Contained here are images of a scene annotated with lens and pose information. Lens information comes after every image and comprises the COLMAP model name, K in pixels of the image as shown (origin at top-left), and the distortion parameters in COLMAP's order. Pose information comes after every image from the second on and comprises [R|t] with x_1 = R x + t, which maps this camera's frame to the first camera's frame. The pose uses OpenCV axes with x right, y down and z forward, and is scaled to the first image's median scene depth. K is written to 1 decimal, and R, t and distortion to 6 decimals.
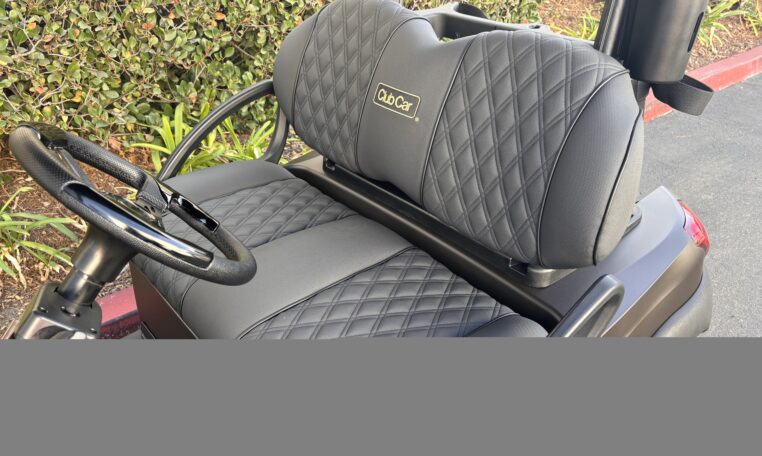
lens RADIAL K [[577.4, 0, 382.1], [0, 577.4, 226.8], [0, 0, 1]] dist [0.057653, -0.058601]
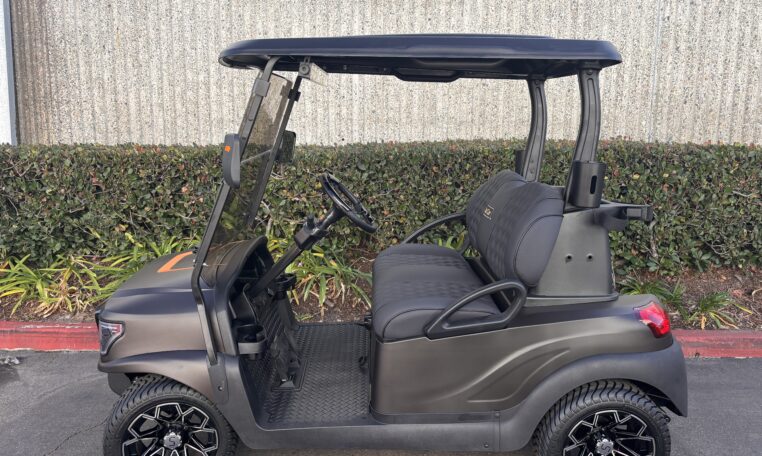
lens RADIAL K [[577.4, 0, 376.6], [0, 577.4, 233.0], [0, 0, 1]] dist [0.057653, -0.058601]
pose [[0.772126, 0.142412, -0.619306, 0.607676], [-0.348628, 0.909741, -0.225456, 0.278578], [0.531300, 0.389988, 0.752084, -0.452485]]
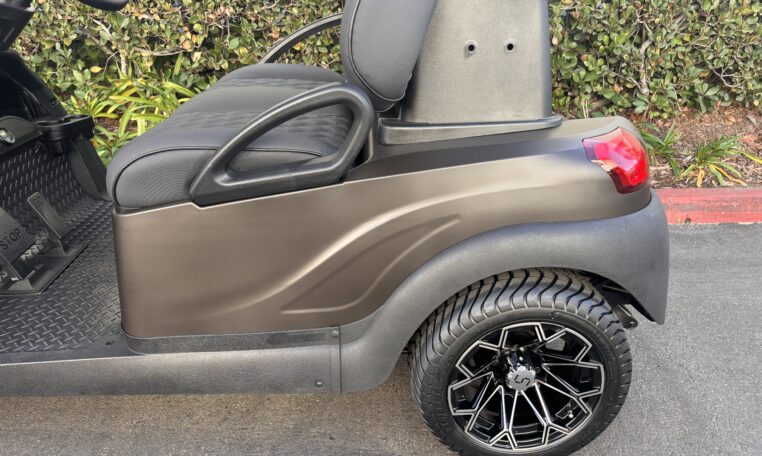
lens RADIAL K [[577.4, 0, 384.3], [0, 577.4, 232.4], [0, 0, 1]] dist [0.057653, -0.058601]
pose [[0.787440, 0.253379, -0.561905, 0.521216], [-0.327236, 0.944375, -0.032735, 0.169624], [0.522355, 0.209653, 0.826554, 0.091589]]
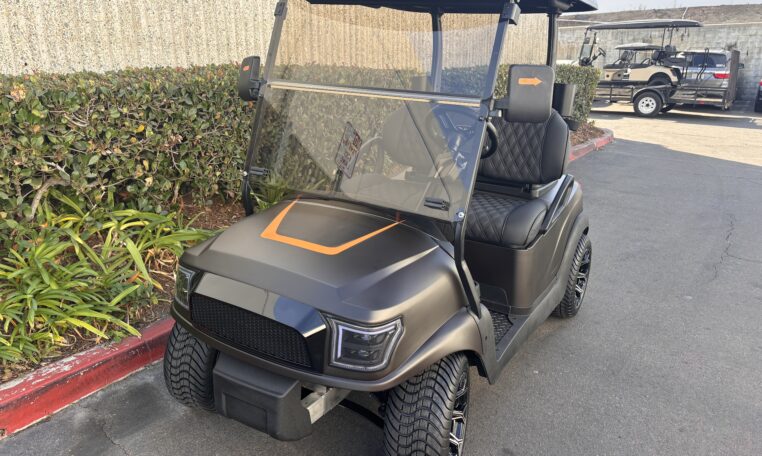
lens RADIAL K [[577.4, 0, 387.1], [0, 577.4, 226.5], [0, 0, 1]] dist [0.057653, -0.058601]
pose [[0.942515, -0.050750, 0.330287, -0.675190], [0.133678, 0.963129, -0.233478, 0.417393], [-0.306260, 0.264209, 0.914548, -0.610480]]
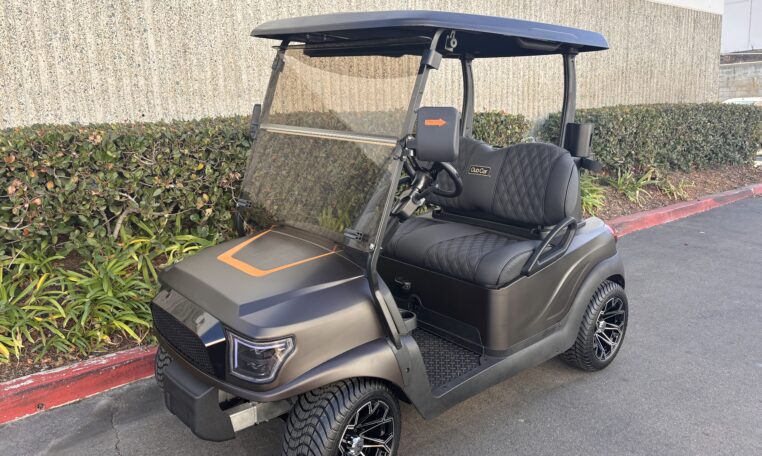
lens RADIAL K [[577.4, 0, 386.8], [0, 577.4, 225.7], [0, 0, 1]] dist [0.057653, -0.058601]
pose [[0.999095, 0.009694, 0.041422, -0.283293], [0.004282, 0.945832, -0.324628, 0.481758], [-0.042325, 0.324512, 0.944934, -0.740400]]
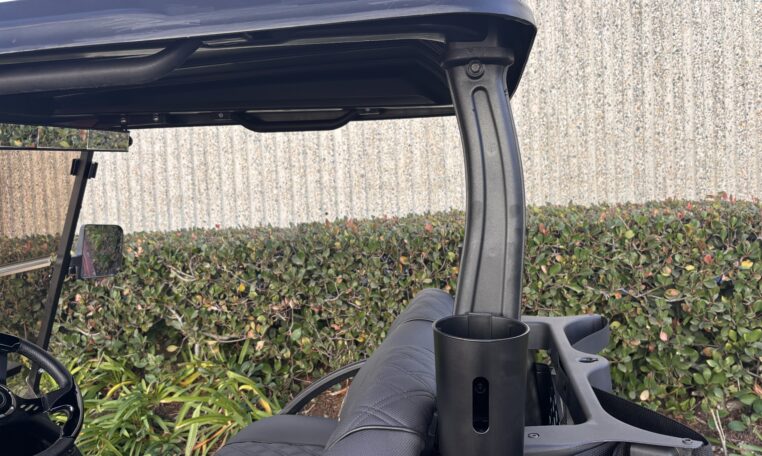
lens RADIAL K [[577.4, 0, 375.9], [0, 577.4, 227.5], [0, 0, 1]] dist [0.057653, -0.058601]
pose [[0.629951, 0.046104, -0.775265, 0.468648], [-0.369066, 0.896091, -0.246599, -0.147289], [0.683339, 0.441469, 0.581509, 0.209688]]
